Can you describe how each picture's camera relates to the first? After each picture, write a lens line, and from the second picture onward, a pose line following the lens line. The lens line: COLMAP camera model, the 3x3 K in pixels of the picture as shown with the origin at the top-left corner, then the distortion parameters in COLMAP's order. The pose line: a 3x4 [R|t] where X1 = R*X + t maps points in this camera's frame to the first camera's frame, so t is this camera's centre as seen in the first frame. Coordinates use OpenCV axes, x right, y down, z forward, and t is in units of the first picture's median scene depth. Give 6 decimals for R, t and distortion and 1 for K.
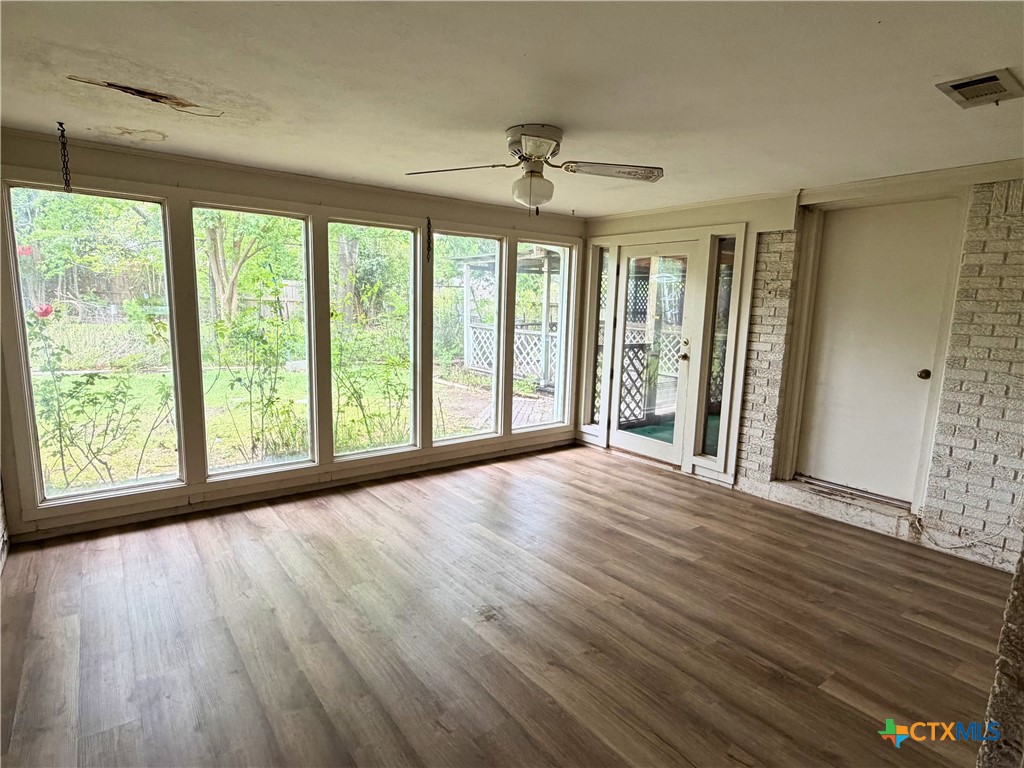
lens RADIAL K [[546.1, 0, 509.3], [0, 546.1, 383.1], [0, 0, 1]] dist [-0.000445, -0.000687]
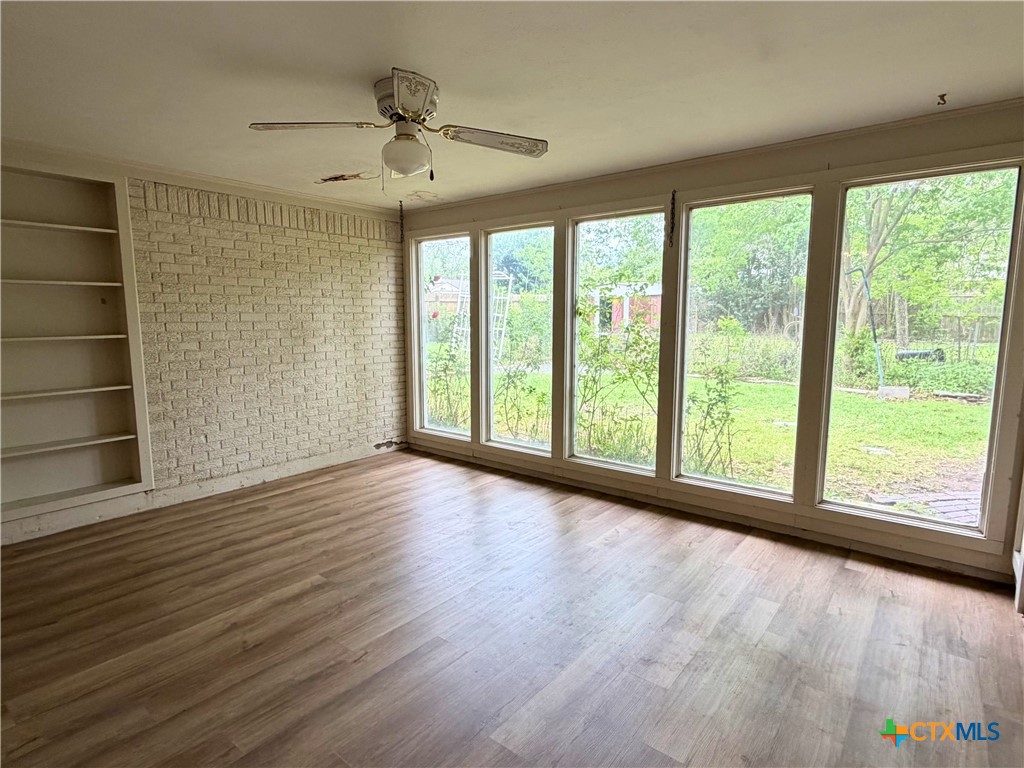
lens RADIAL K [[546.1, 0, 507.6], [0, 546.1, 383.3], [0, 0, 1]] dist [-0.000445, -0.000687]
pose [[0.240010, 0.089275, -0.966657, 0.492079], [-0.135987, 0.989036, 0.057578, -0.031114], [0.961199, 0.117634, 0.249518, 0.498423]]
